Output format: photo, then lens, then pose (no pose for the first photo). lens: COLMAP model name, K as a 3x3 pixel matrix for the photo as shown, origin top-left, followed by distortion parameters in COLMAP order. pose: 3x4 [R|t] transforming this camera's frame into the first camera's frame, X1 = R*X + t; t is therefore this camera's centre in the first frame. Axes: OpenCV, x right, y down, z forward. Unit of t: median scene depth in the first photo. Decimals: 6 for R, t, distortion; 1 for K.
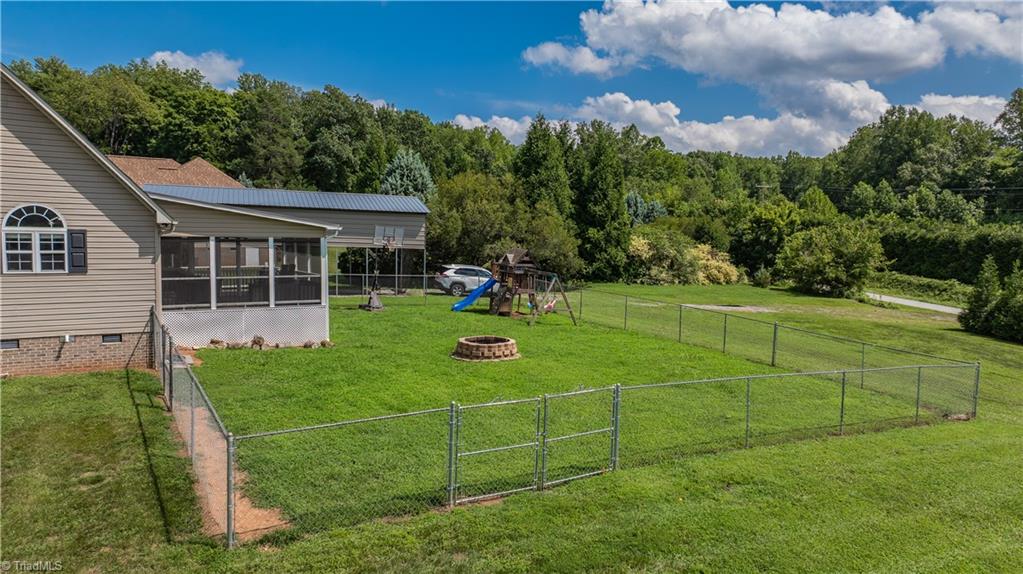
lens RADIAL K [[712.7, 0, 512.4], [0, 712.7, 307.8], [0, 0, 1]] dist [-0.054849, 0.064001]
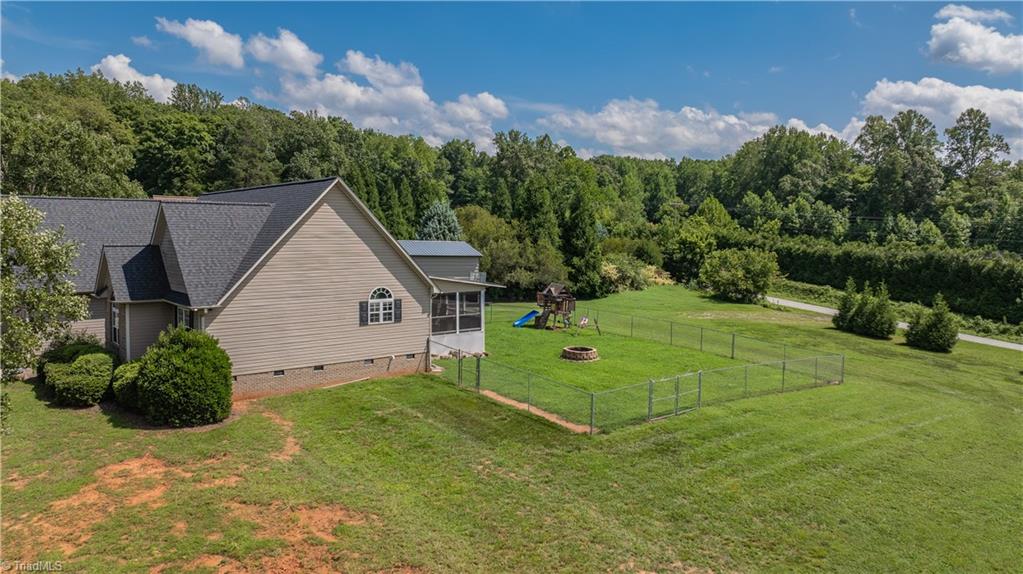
lens RADIAL K [[728.4, 0, 511.5], [0, 728.4, 287.0], [0, 0, 1]] dist [-0.009097, -0.003347]
pose [[0.988383, -0.017109, 0.151017, -0.167876], [0.019691, 0.999684, -0.015619, -0.029211], [-0.150702, 0.018411, 0.988408, -0.261538]]
